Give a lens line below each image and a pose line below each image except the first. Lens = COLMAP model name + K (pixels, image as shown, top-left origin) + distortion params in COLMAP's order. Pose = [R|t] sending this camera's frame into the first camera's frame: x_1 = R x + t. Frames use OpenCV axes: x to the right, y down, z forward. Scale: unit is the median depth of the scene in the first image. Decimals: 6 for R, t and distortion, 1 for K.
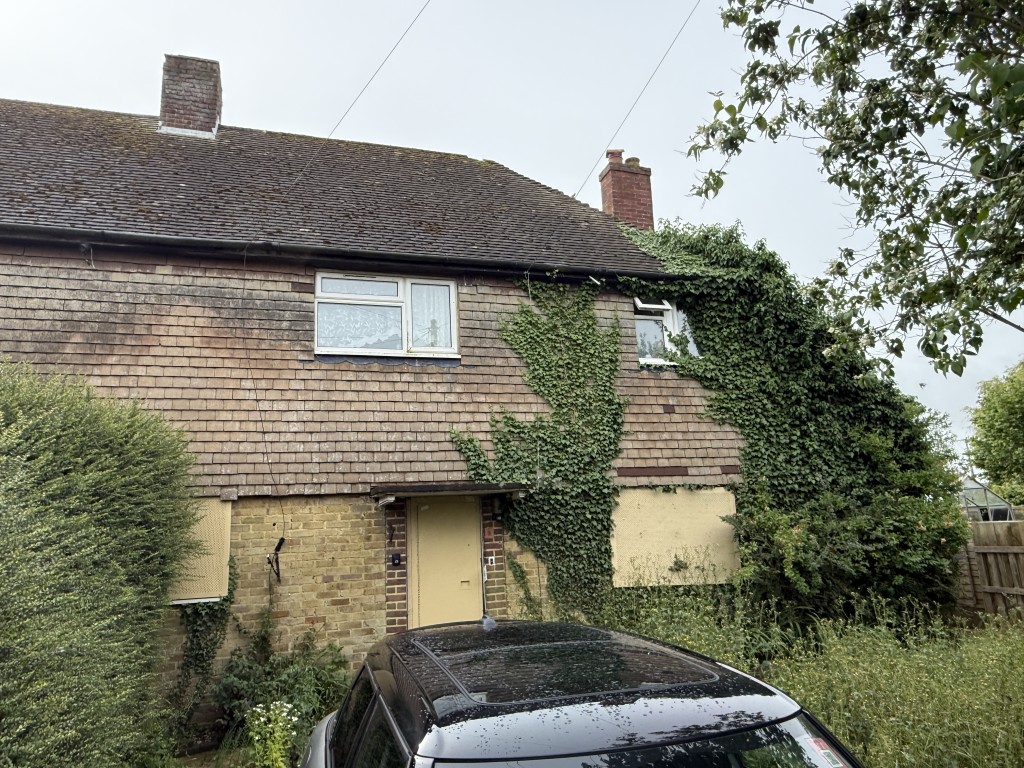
lens RADIAL K [[684.0, 0, 512.4], [0, 684.0, 383.8], [0, 0, 1]] dist [-0.000670, -0.001080]
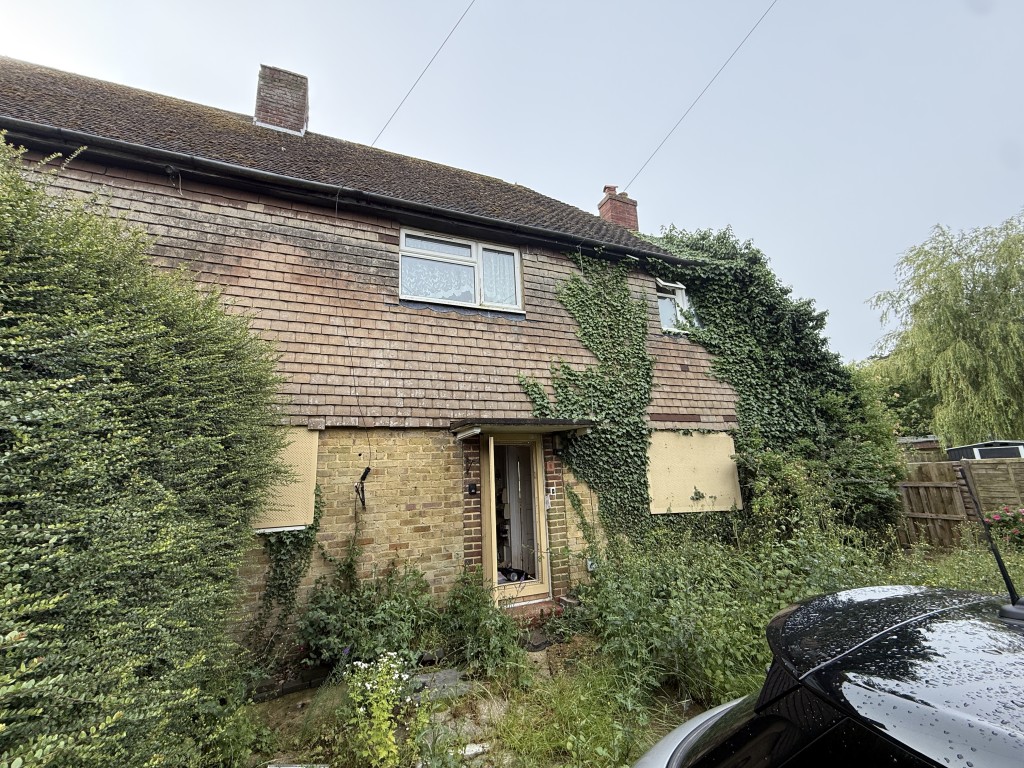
lens RADIAL K [[412.9, 0, 511.0], [0, 412.9, 386.0], [0, 0, 1]] dist [-0.000796, -0.000090]
pose [[0.995625, 0.026263, 0.089674, -0.161800], [-0.026022, 0.999654, -0.003857, 0.088501], [-0.089745, 0.001506, 0.995964, 0.319964]]
